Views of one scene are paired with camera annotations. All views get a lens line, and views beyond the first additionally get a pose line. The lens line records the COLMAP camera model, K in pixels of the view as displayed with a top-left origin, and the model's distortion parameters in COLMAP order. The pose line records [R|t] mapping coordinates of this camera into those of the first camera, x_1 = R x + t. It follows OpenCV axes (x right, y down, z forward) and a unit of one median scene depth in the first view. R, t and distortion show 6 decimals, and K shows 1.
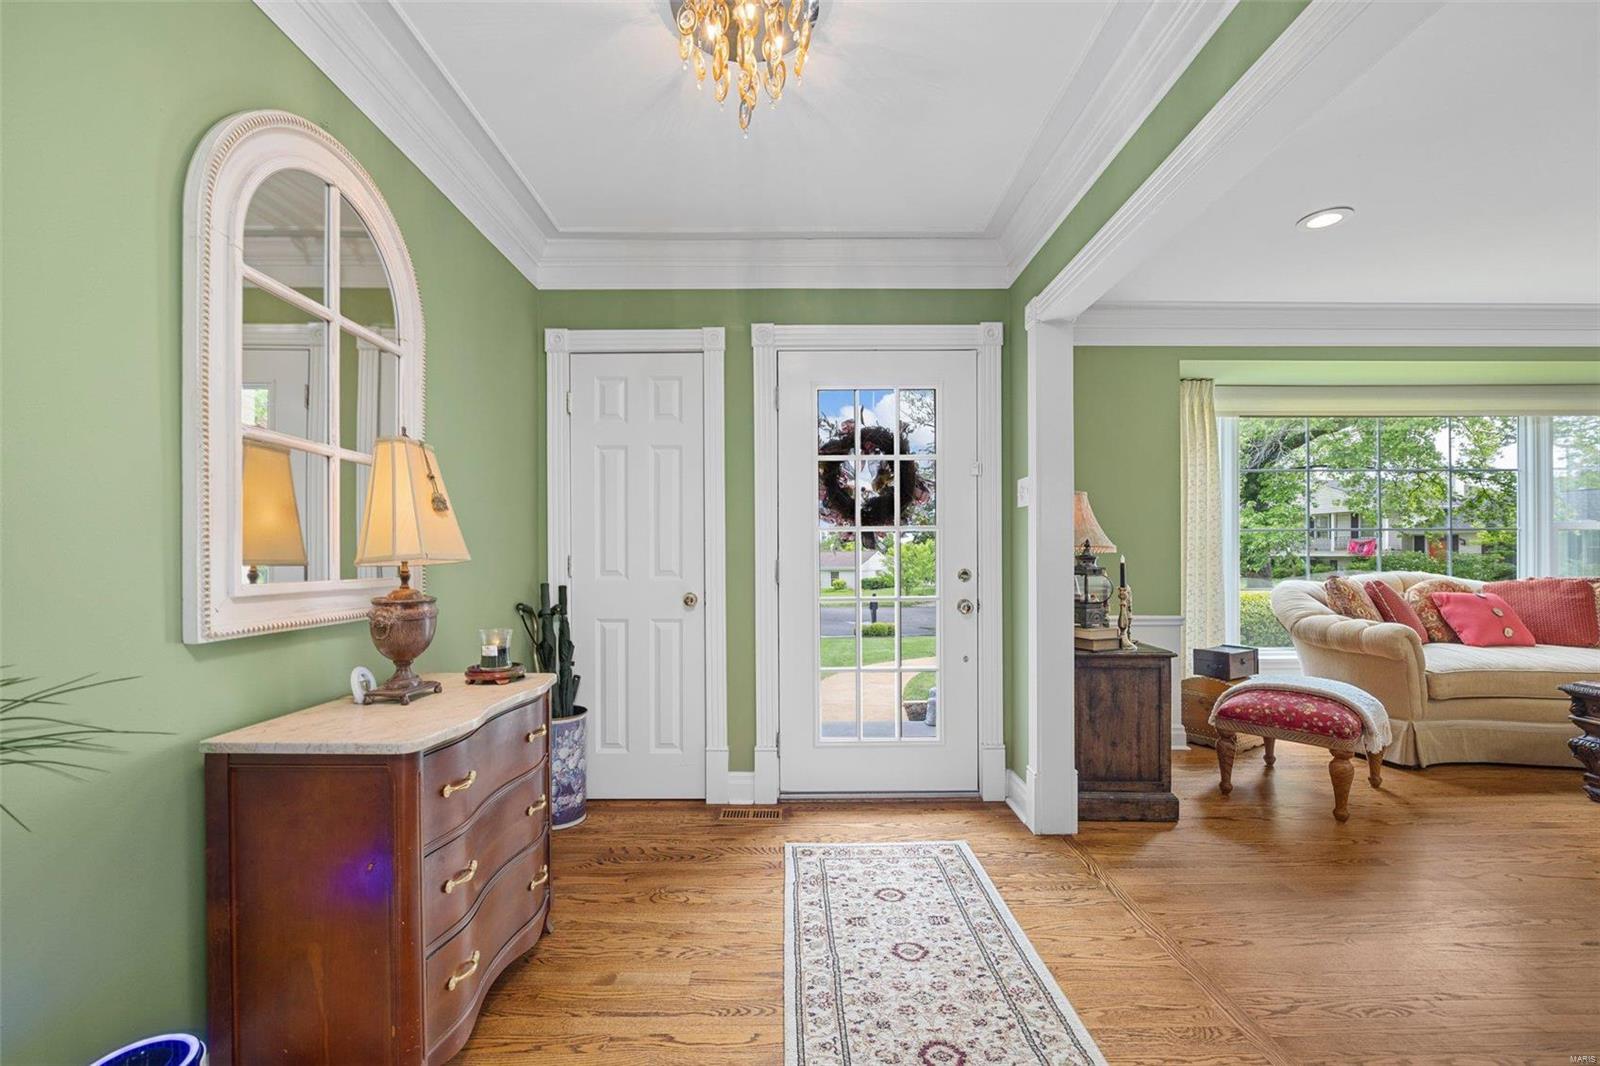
lens RADIAL K [[651.2, 0, 802.7], [0, 651.2, 545.3], [0, 0, 1]] dist [-0.002600, -0.000262]
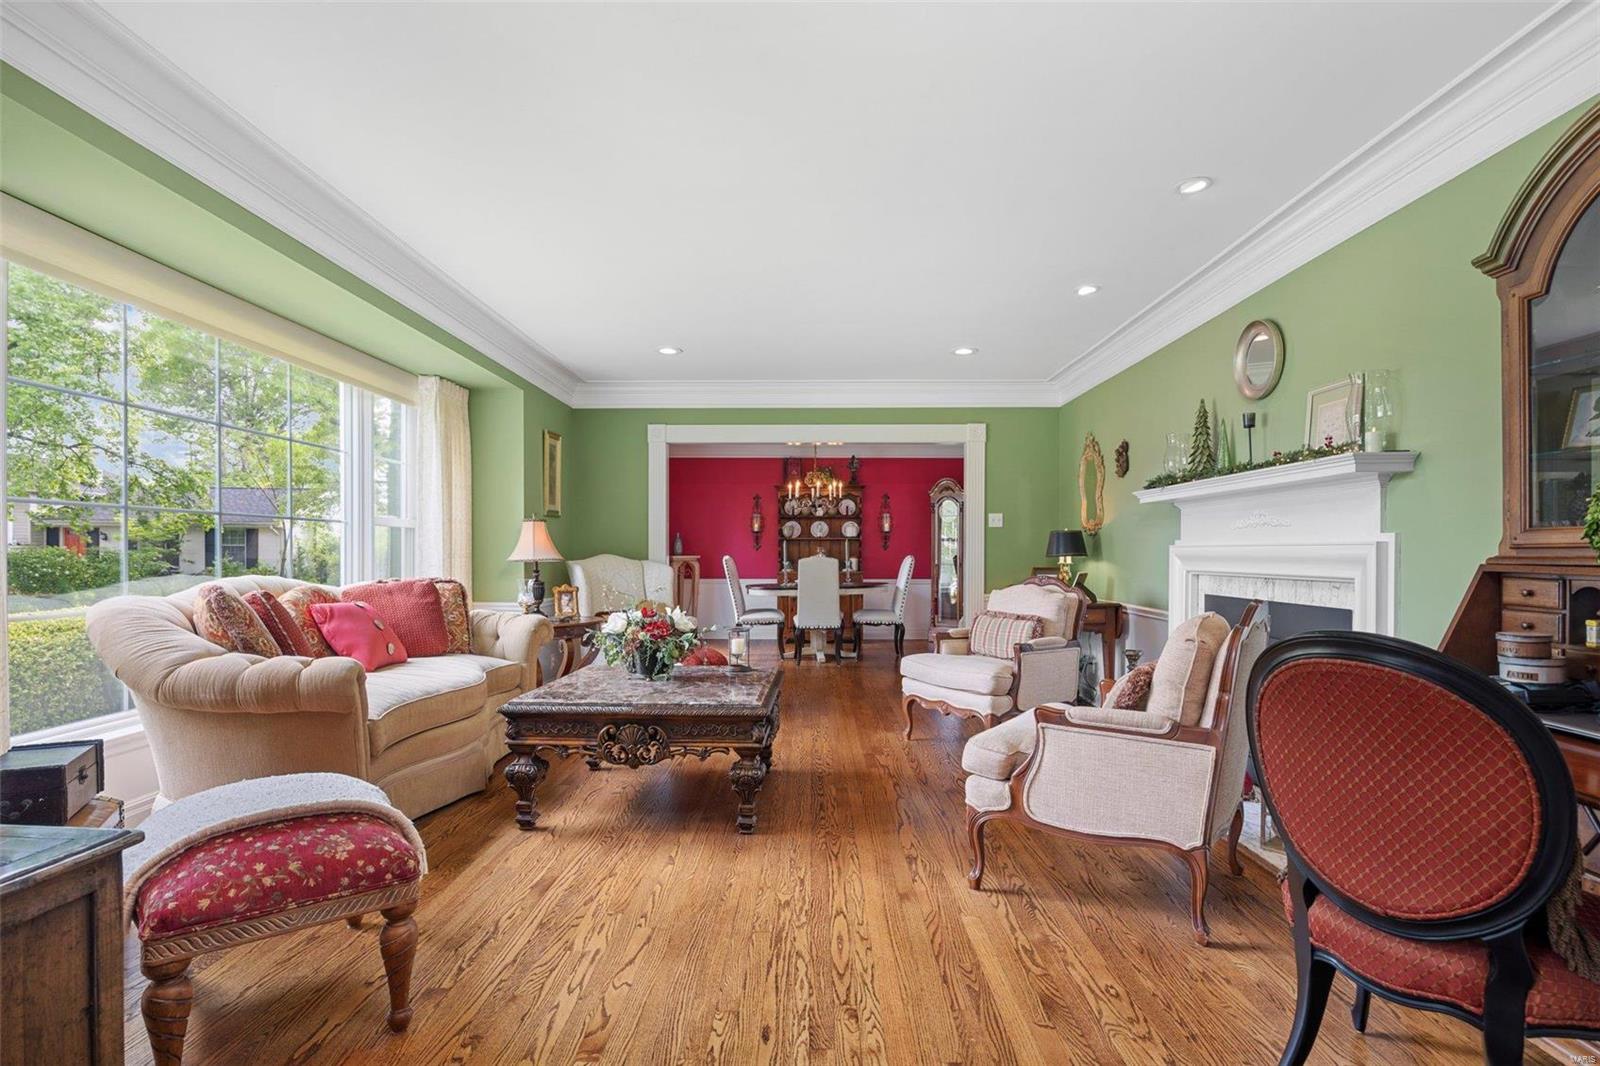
lens RADIAL K [[786.4, 0, 802.5], [0, 786.4, 562.8], [0, 0, 1]] dist [-0.005299, -0.000676]
pose [[0.024179, -0.008166, 0.999674, 0.115205], [-0.021419, 0.999733, 0.008684, 0.007062], [-0.999478, -0.021622, 0.023997, 0.449040]]
